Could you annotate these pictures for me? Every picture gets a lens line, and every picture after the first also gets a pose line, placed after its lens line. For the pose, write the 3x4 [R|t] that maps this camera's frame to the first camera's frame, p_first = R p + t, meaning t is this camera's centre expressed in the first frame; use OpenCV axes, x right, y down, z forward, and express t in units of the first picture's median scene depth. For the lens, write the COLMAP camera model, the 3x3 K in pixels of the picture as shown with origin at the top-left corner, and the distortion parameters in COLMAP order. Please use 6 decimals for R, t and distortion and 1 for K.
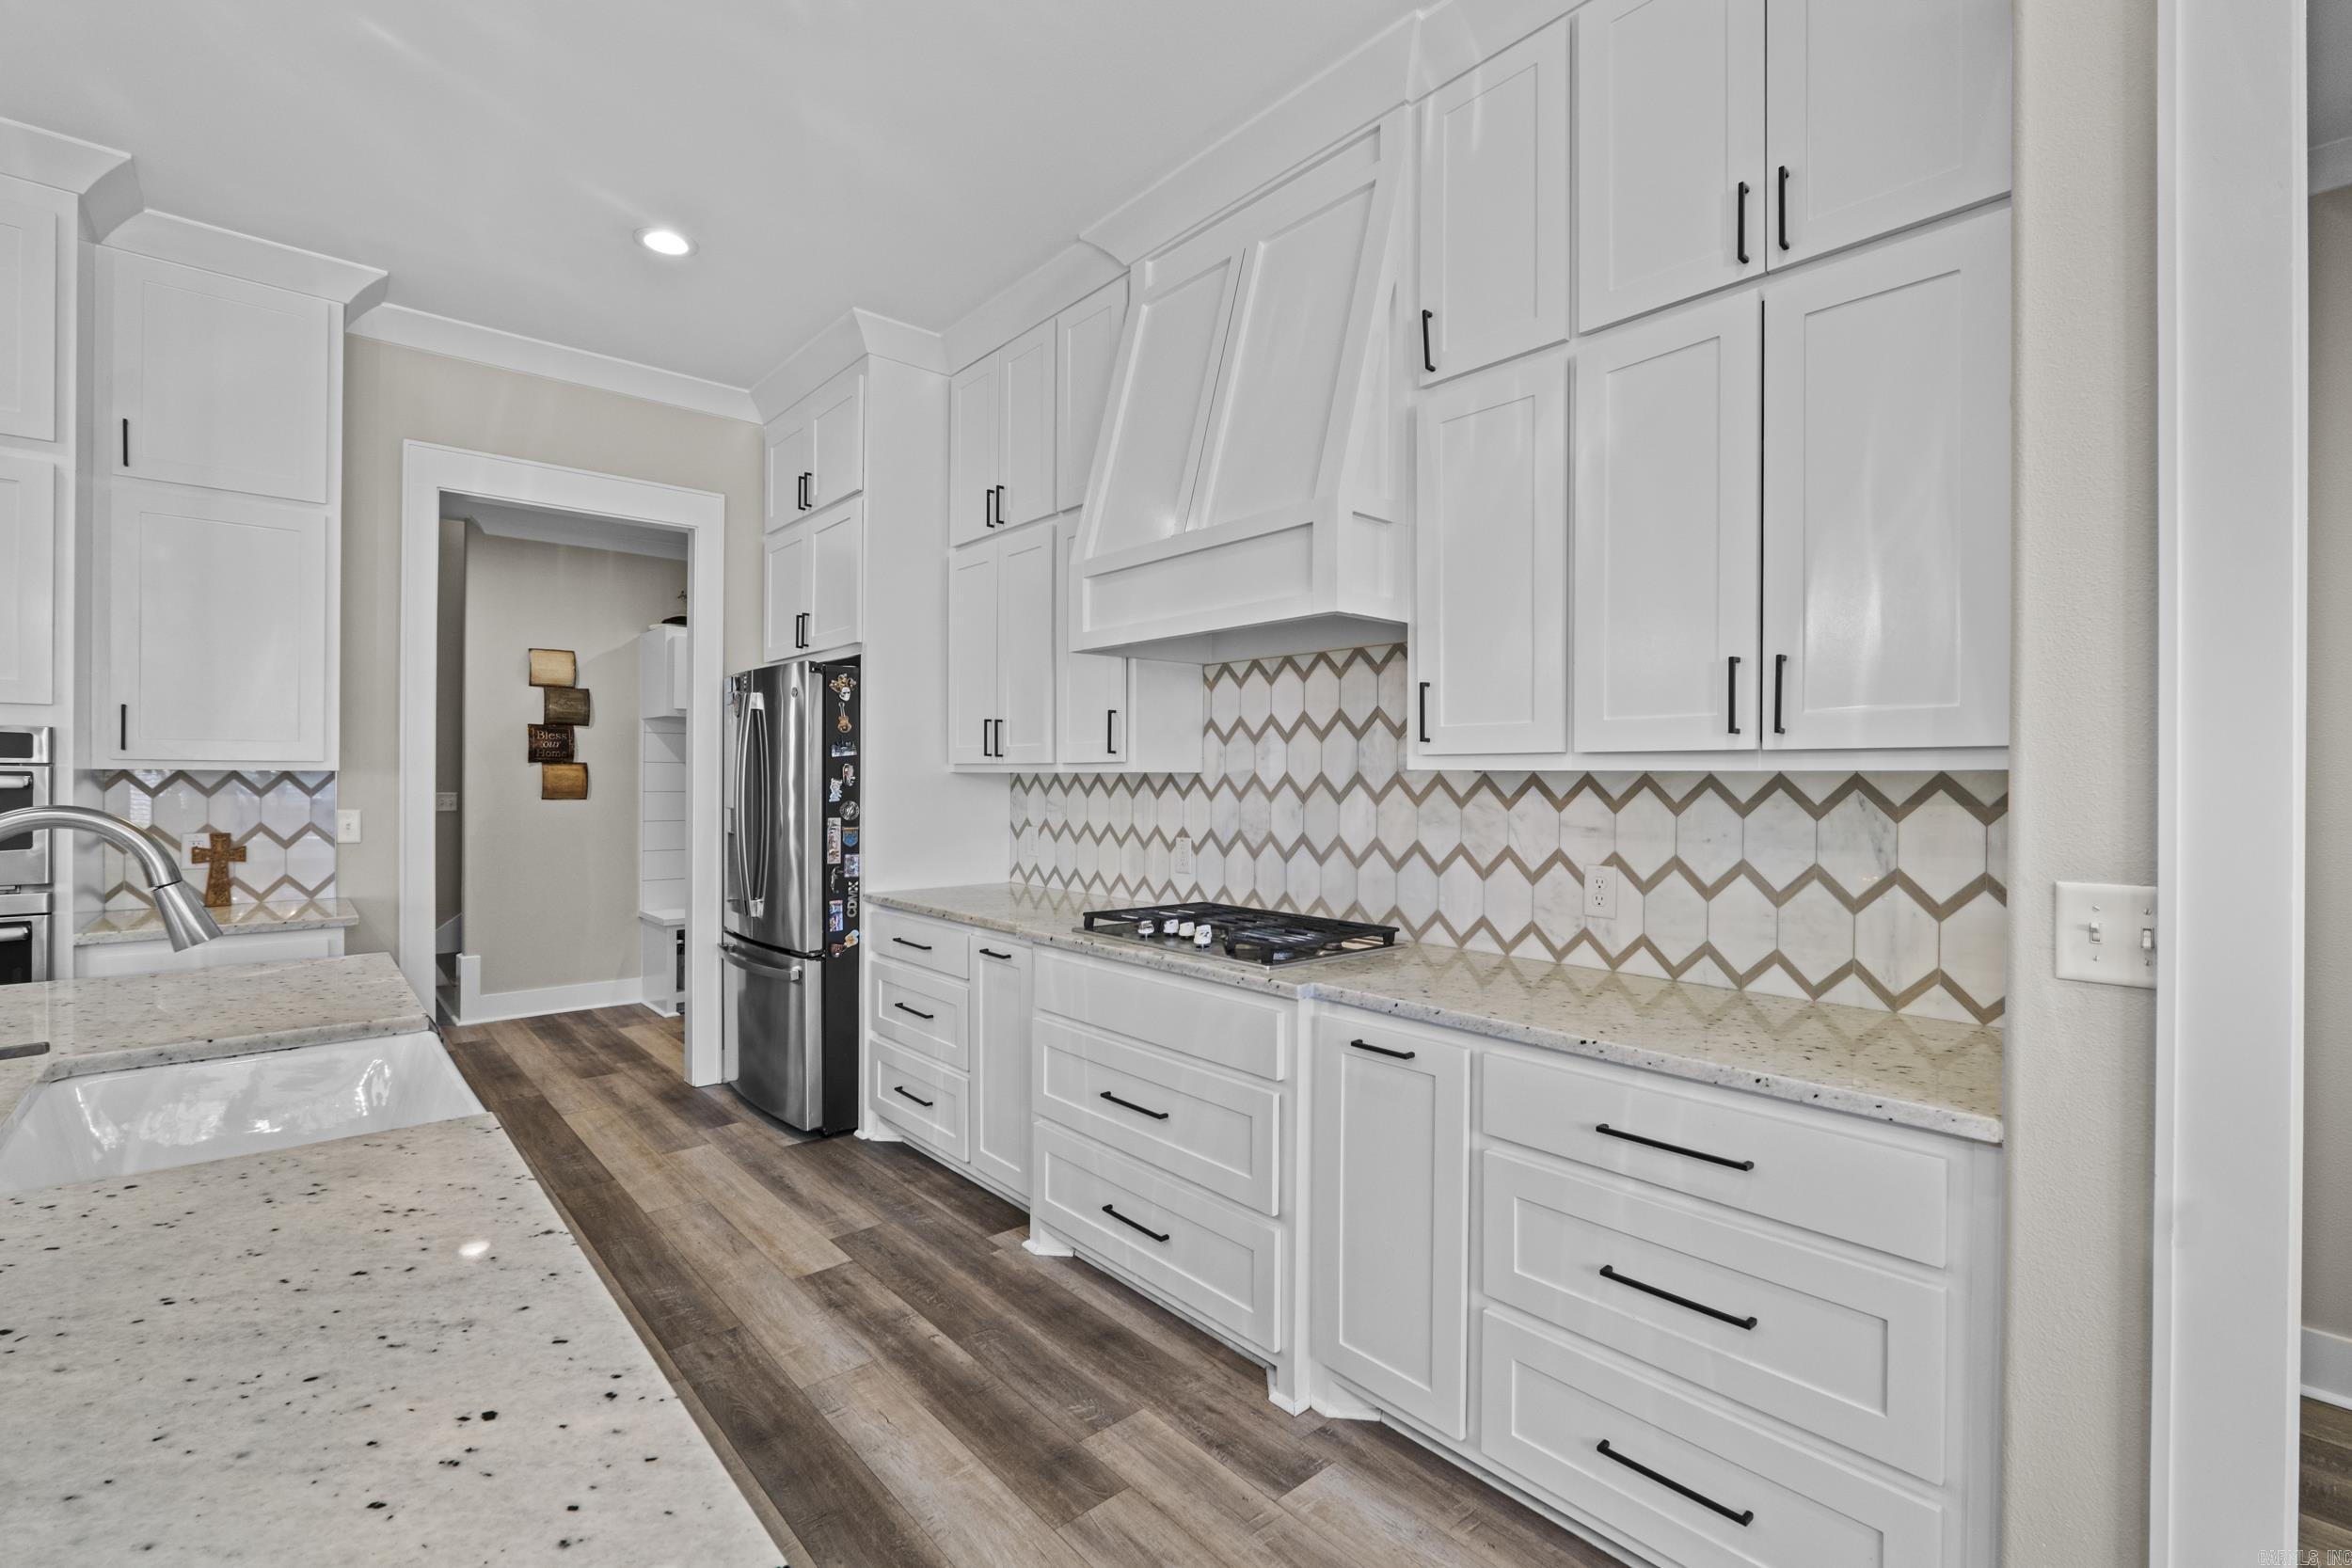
lens RADIAL K [[1037.5, 0, 1159.8], [0, 1037.5, 778.6], [0, 0, 1]] dist [0.000186, -0.000369]
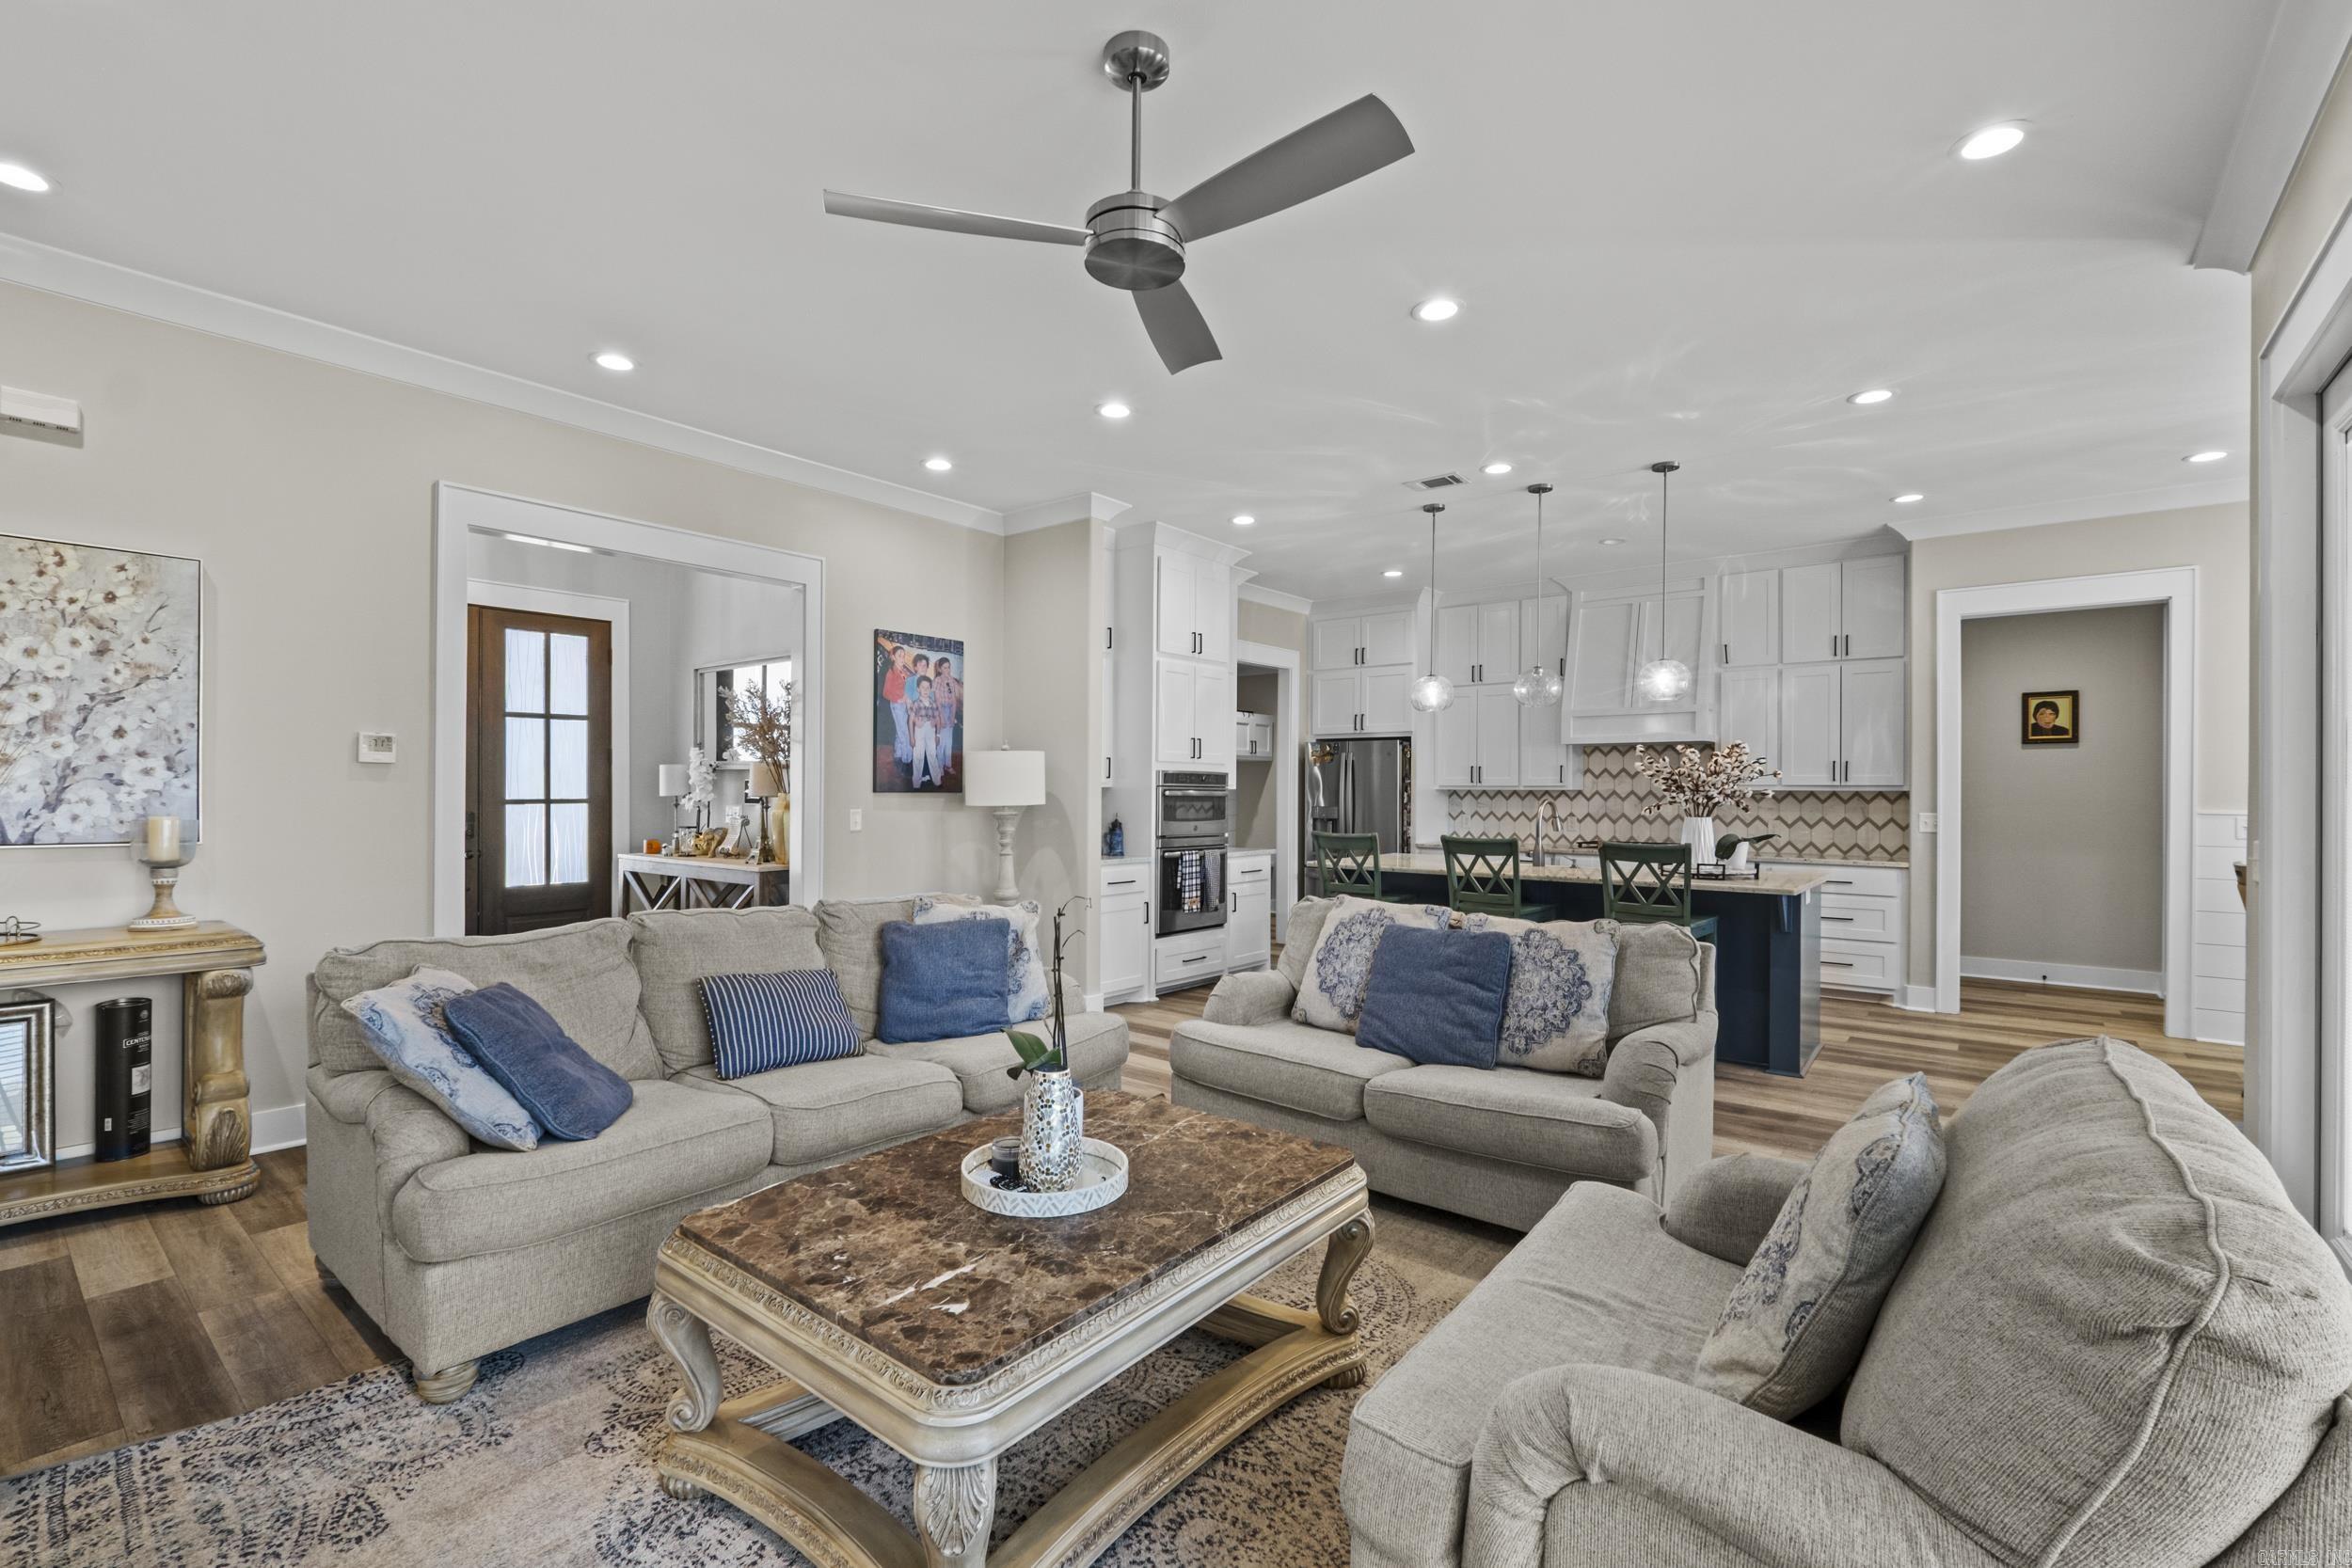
lens RADIAL K [[1037.5, 0, 1175.8], [0, 1037.5, 784.7], [0, 0, 1]] dist [0.000186, -0.000369]
pose [[0.983904, 0.006226, 0.178592, -1.945017], [-0.004338, 0.999931, -0.010963, 0.018767], [-0.178648, 0.010011, 0.983862, -1.795814]]
